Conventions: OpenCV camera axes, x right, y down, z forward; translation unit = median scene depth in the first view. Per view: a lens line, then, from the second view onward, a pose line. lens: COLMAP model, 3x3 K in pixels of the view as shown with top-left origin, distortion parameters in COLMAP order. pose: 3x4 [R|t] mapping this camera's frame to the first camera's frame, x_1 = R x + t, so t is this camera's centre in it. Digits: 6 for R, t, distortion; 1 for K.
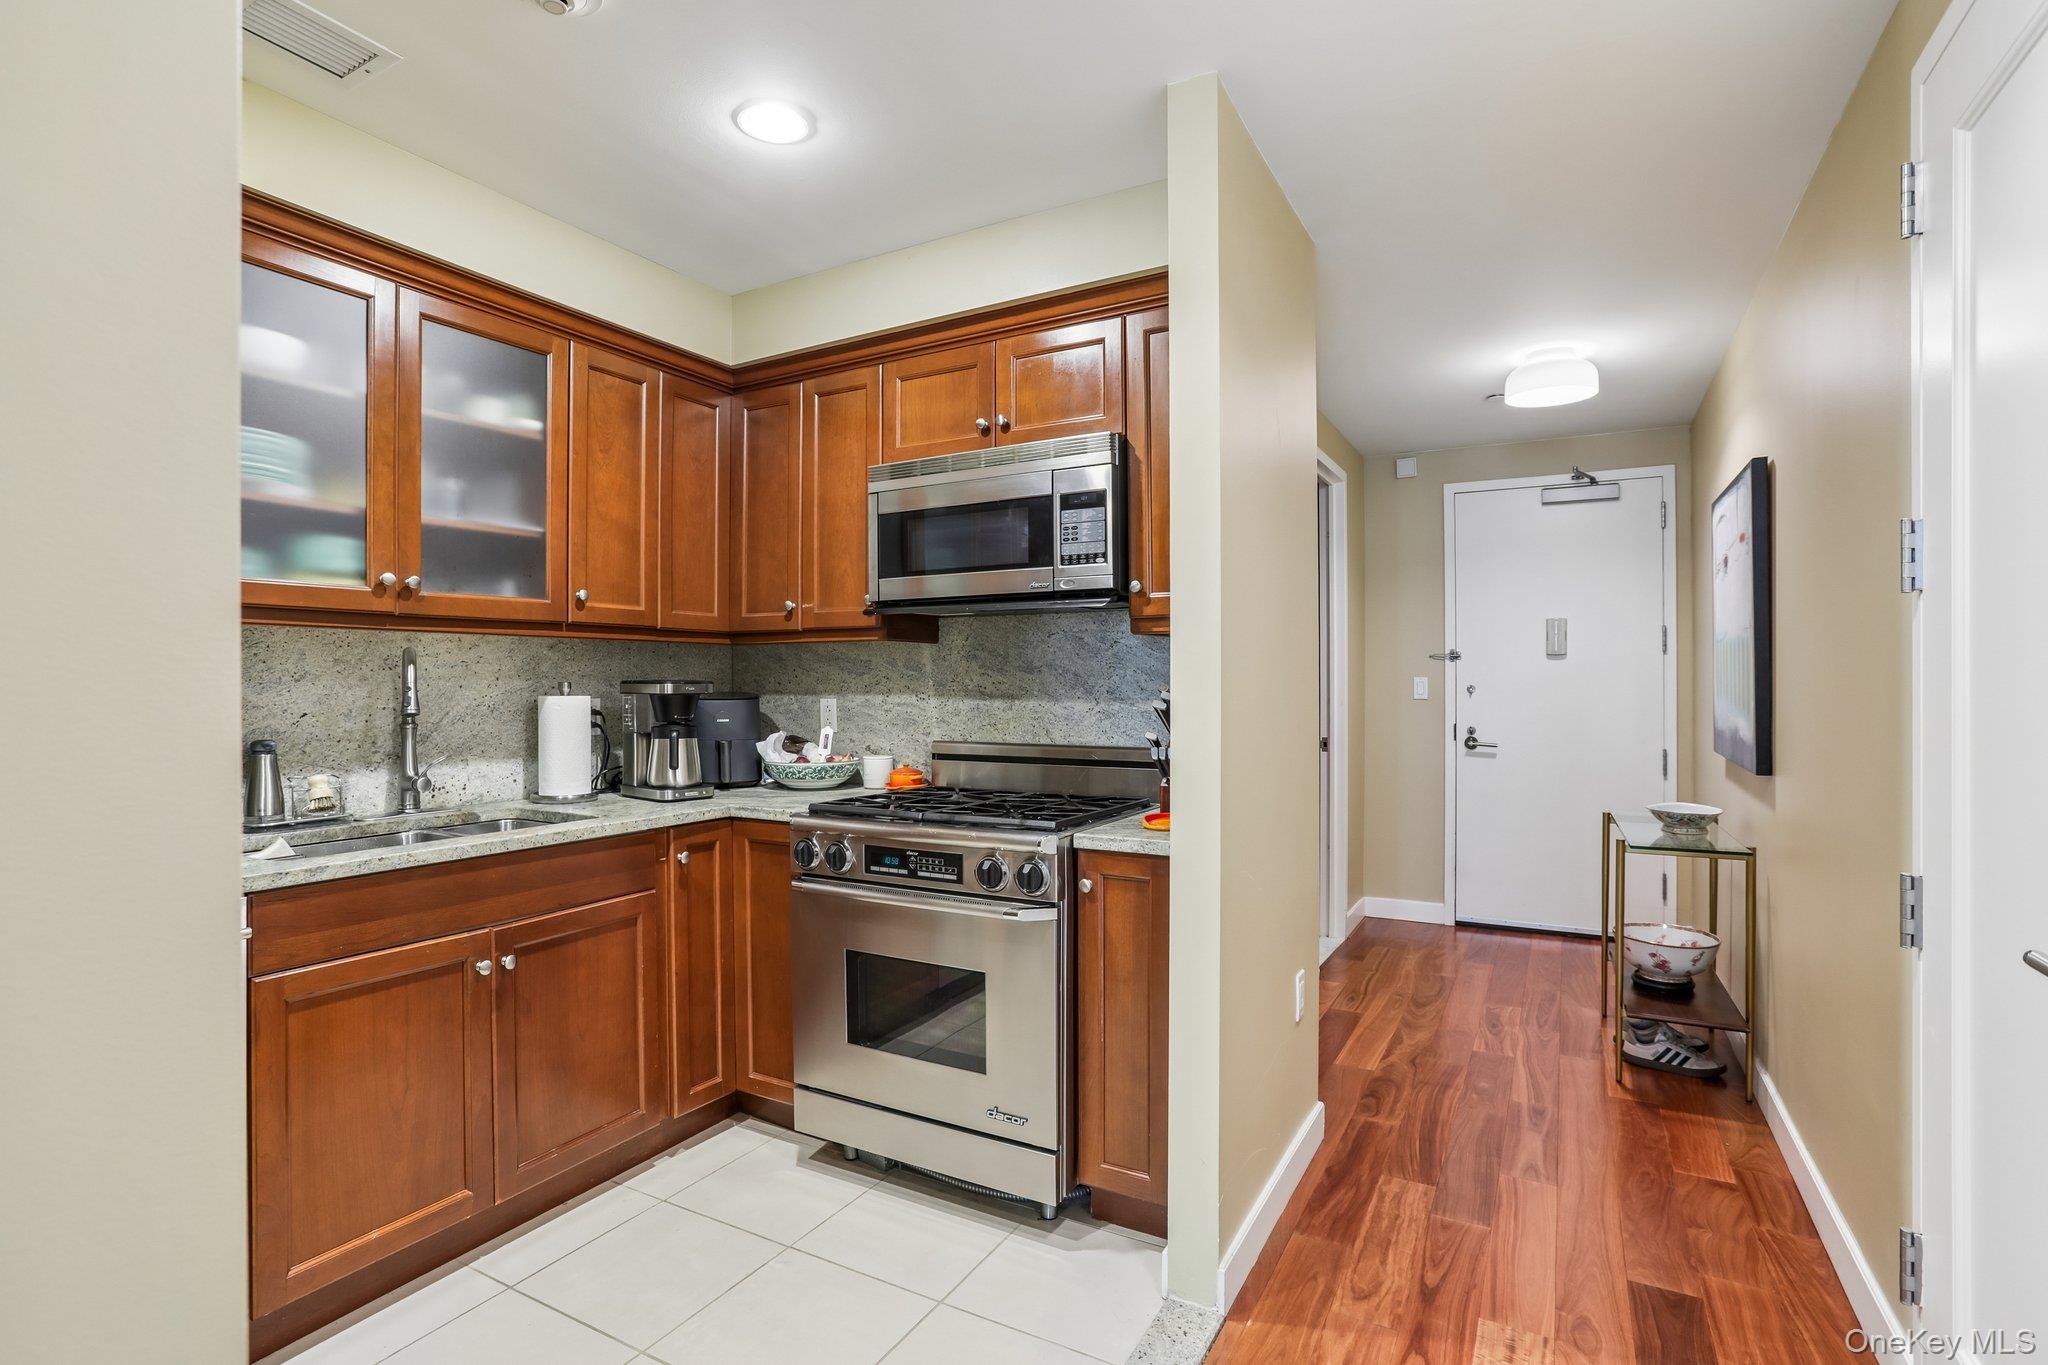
lens RADIAL K [[999.7, 0, 1018.8], [0, 999.7, 683.1], [0, 0, 1]] dist [-0.070139, 0.039664]
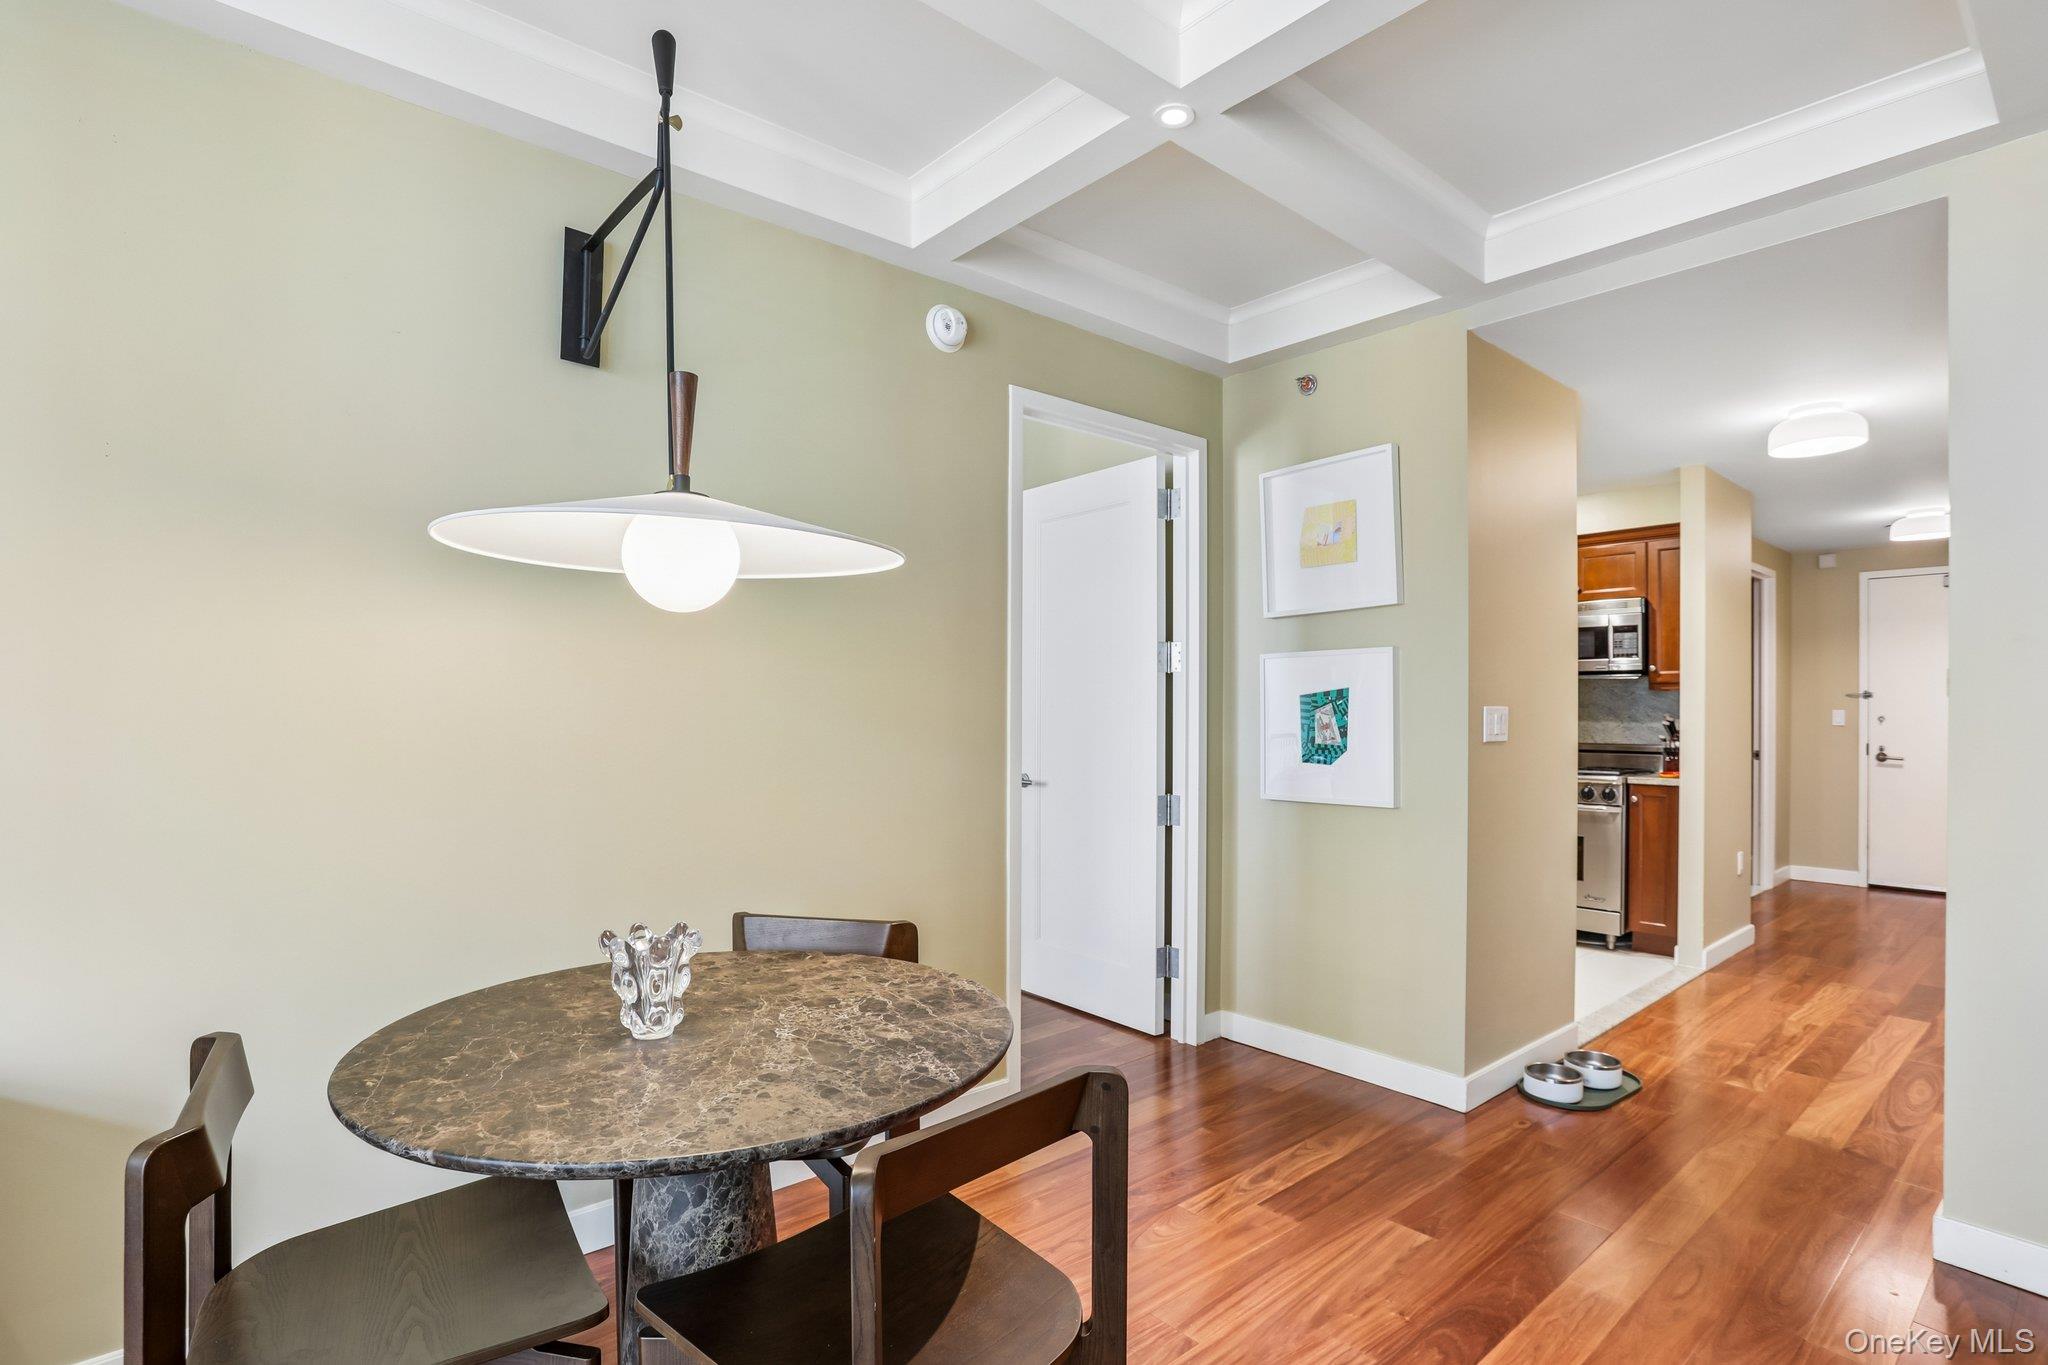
lens RADIAL K [[1010.5, 0, 1007.3], [0, 1010.5, 711.5], [0, 0, 1]] dist [-0.066525, 0.035710]
pose [[0.937033, 0.005571, -0.349196, -0.425415], [-0.005718, 0.999983, 0.000611, 0.003969], [0.349193, 0.001424, 0.937050, -1.432763]]
